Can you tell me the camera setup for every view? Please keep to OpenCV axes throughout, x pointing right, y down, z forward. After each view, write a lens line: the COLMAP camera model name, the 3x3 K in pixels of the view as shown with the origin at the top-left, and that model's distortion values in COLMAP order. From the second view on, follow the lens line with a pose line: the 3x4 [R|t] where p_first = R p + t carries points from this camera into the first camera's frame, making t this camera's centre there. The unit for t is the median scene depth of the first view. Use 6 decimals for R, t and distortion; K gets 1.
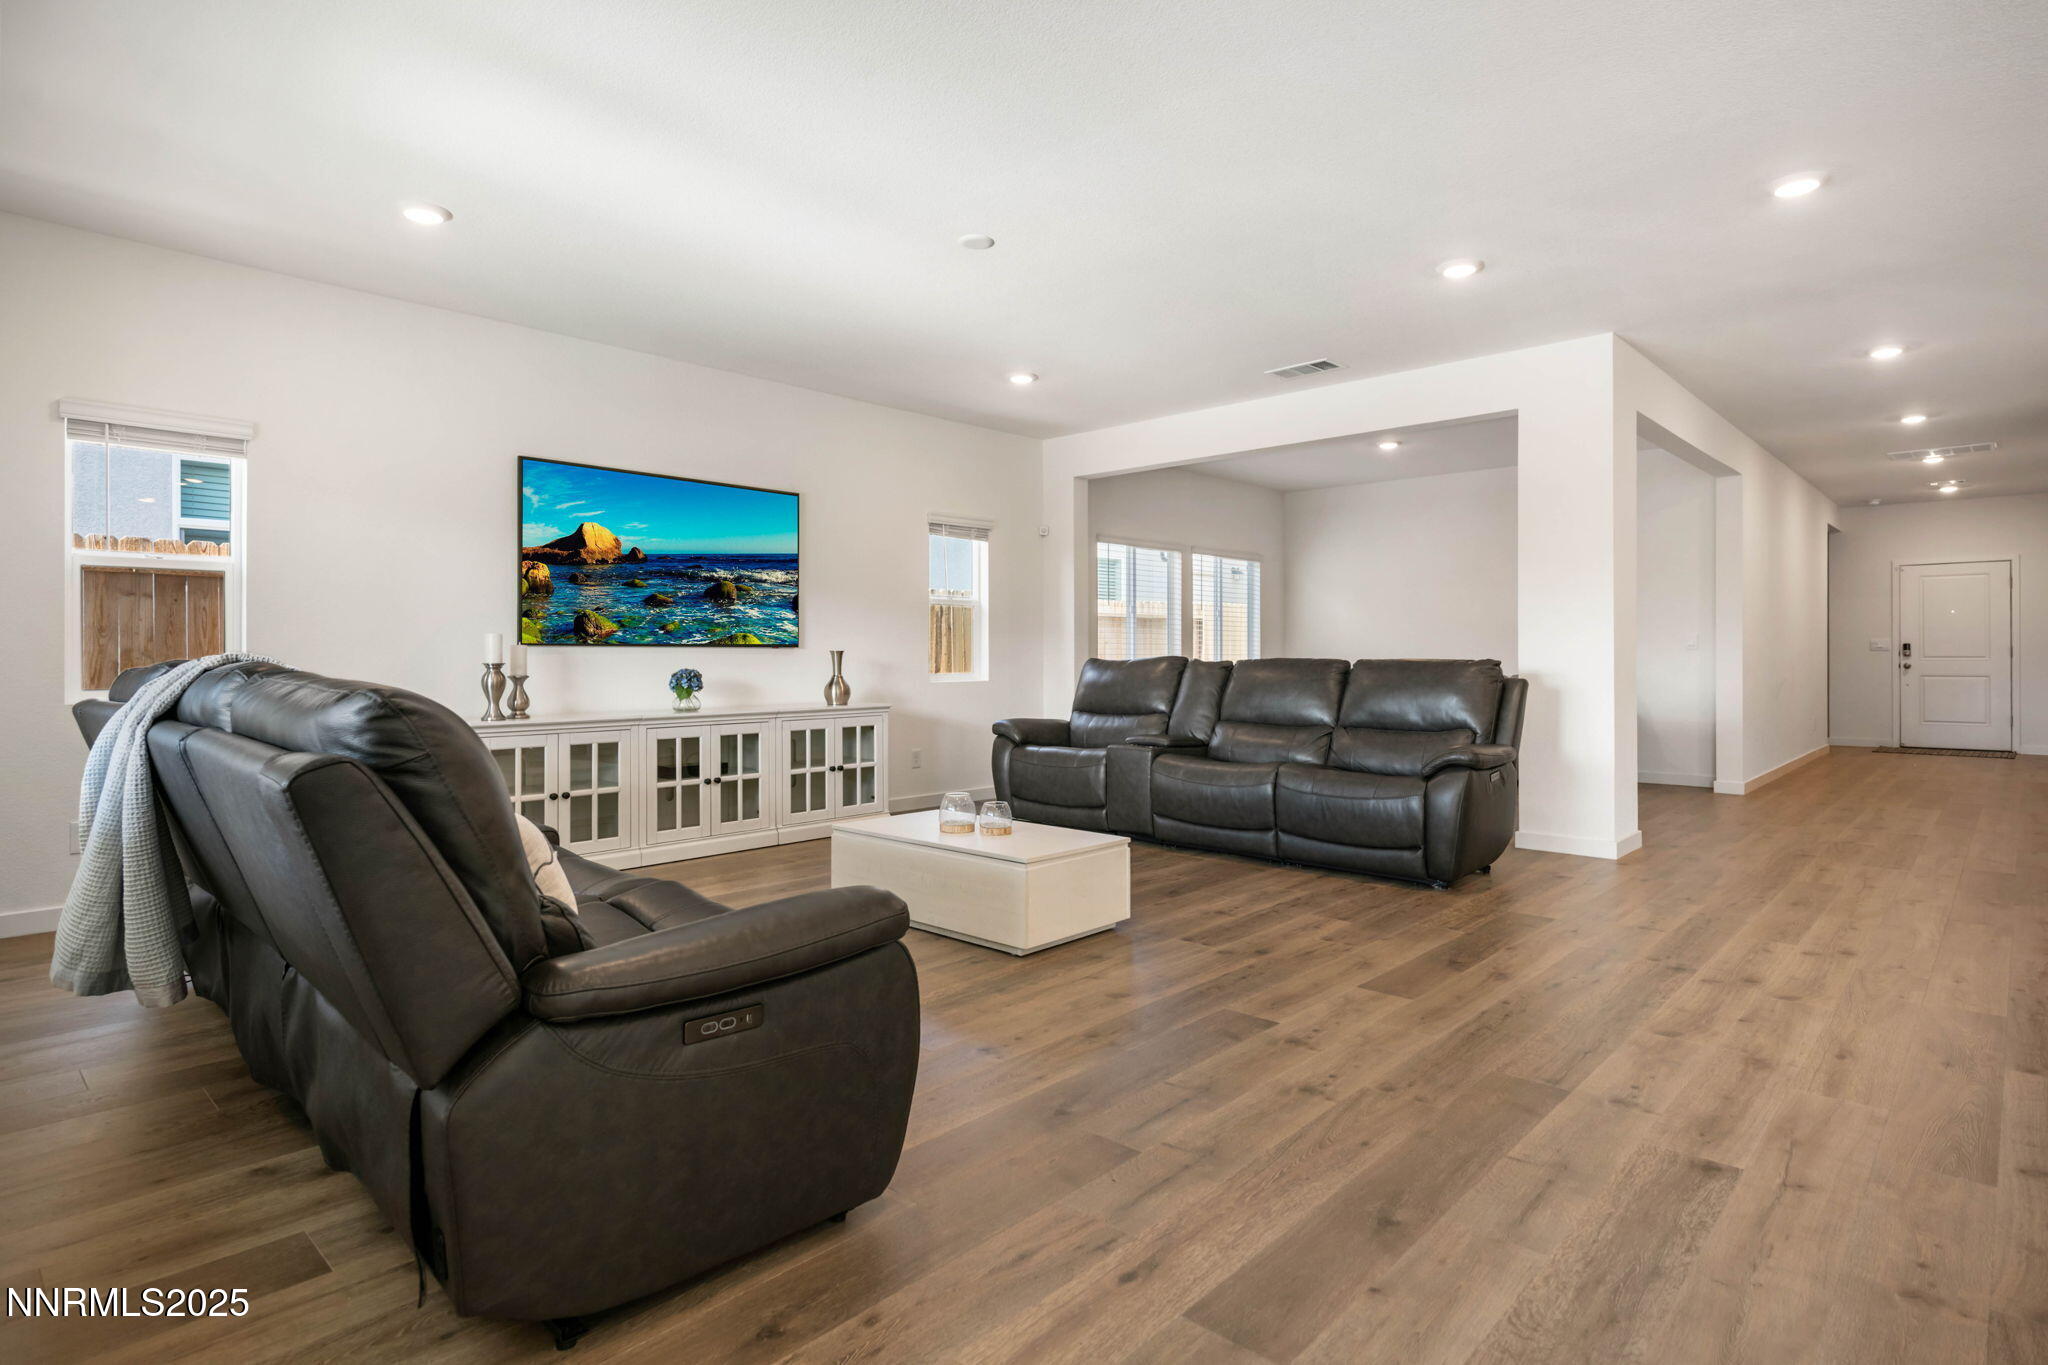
lens RADIAL K [[1081.3, 0, 1020.3], [0, 1081.3, 656.7], [0, 0, 1]] dist [0.001470, 0.000194]
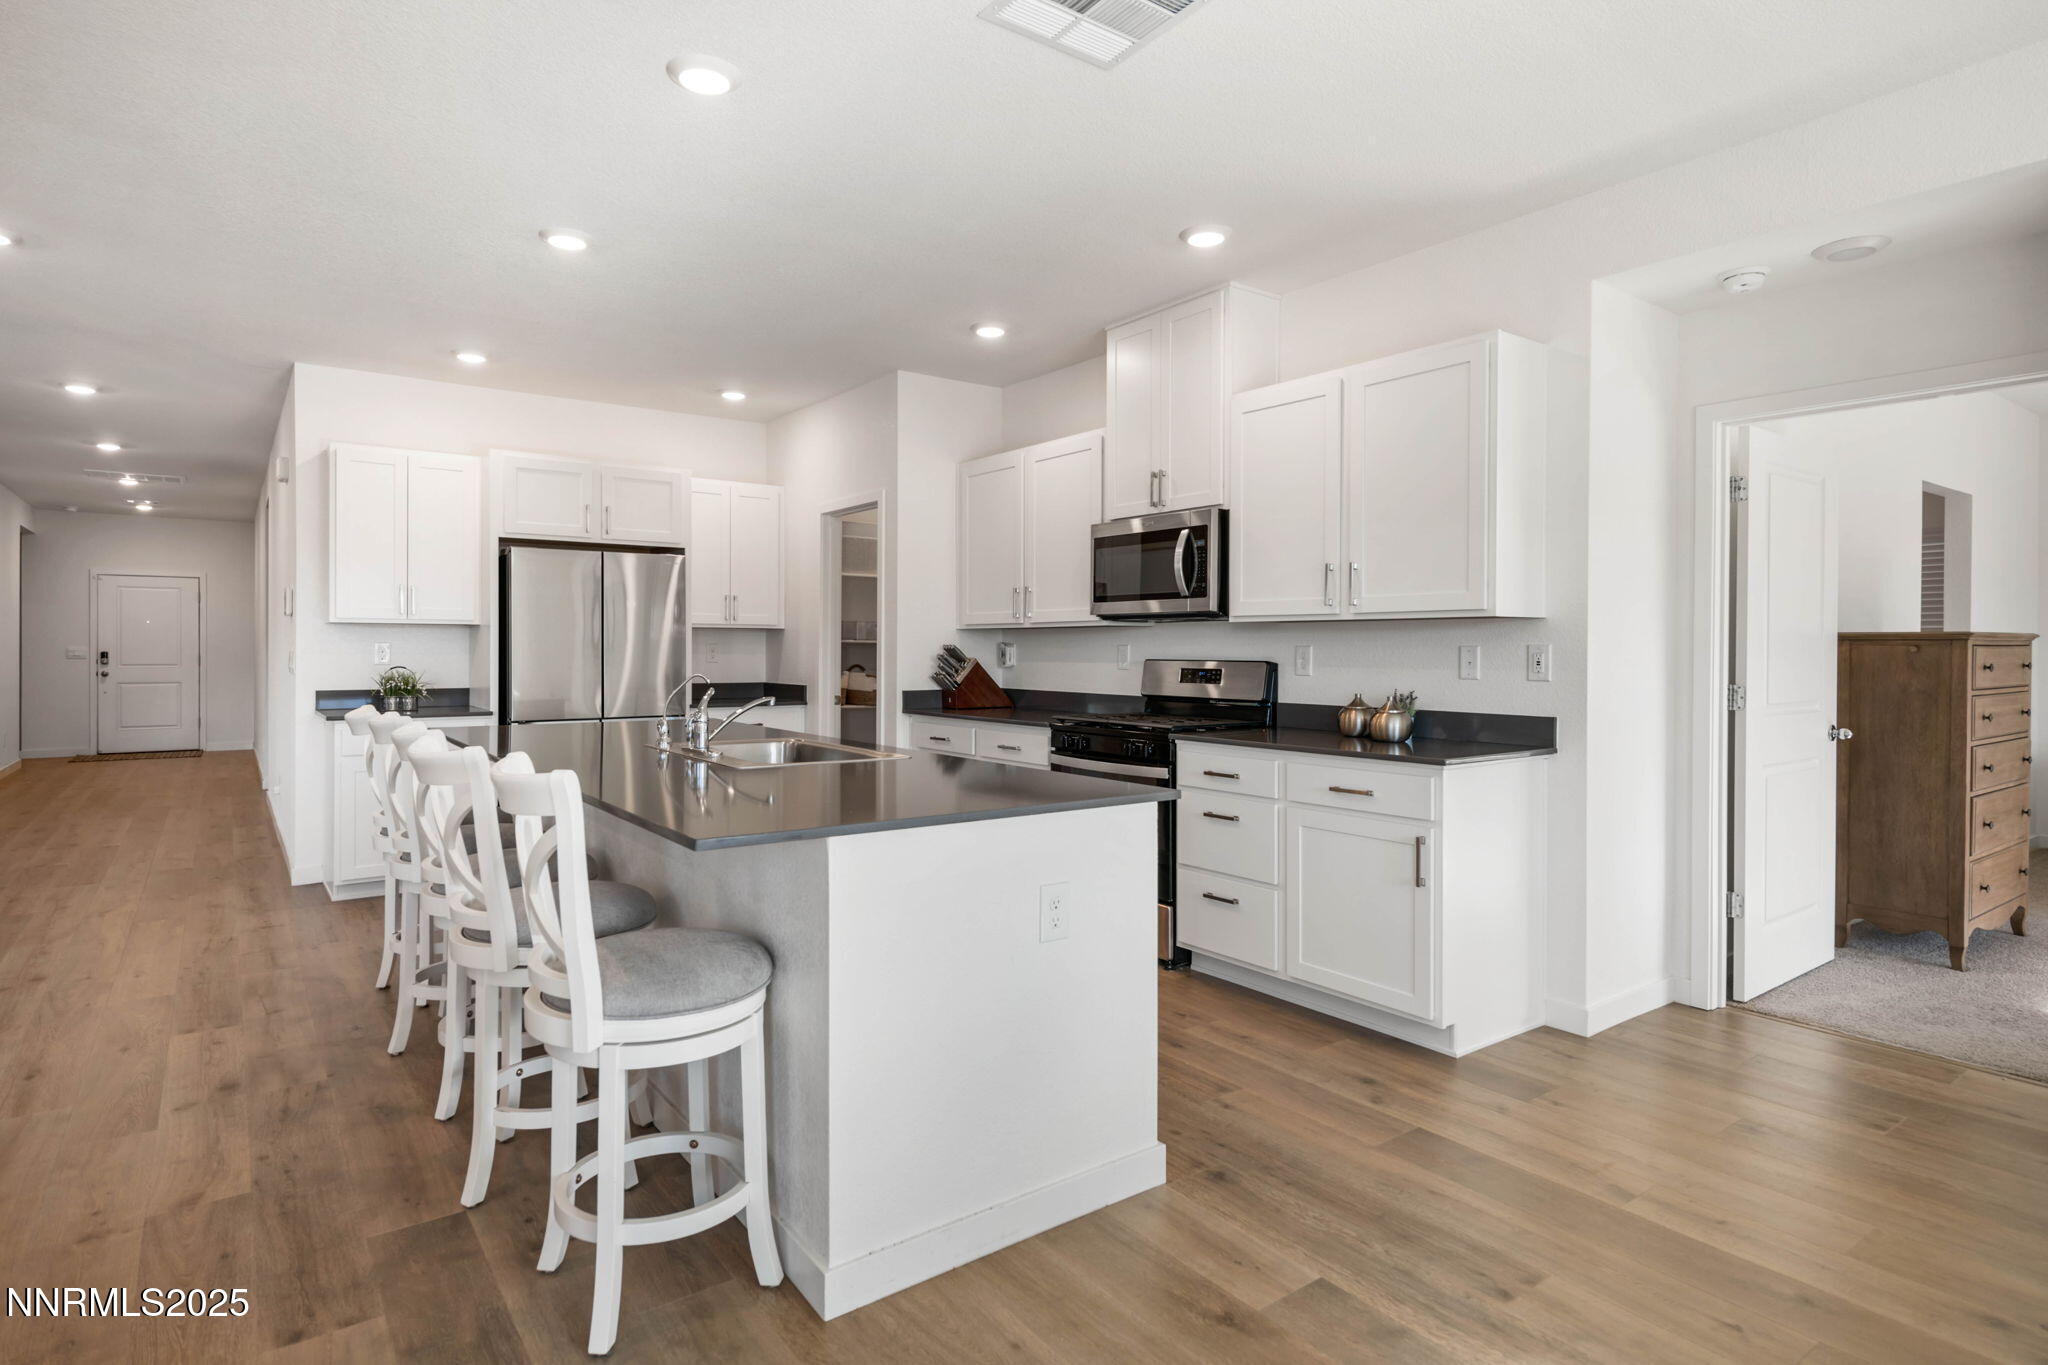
lens RADIAL K [[1081.3, 0, 1020.3], [0, 1081.3, 656.7], [0, 0, 1]] dist [0.001470, 0.000194]
pose [[0.183199, -0.001197, 0.983075, -0.074599], [-0.003220, 0.999993, 0.001817, -0.033976], [-0.983071, -0.003498, 0.183194, -0.102081]]
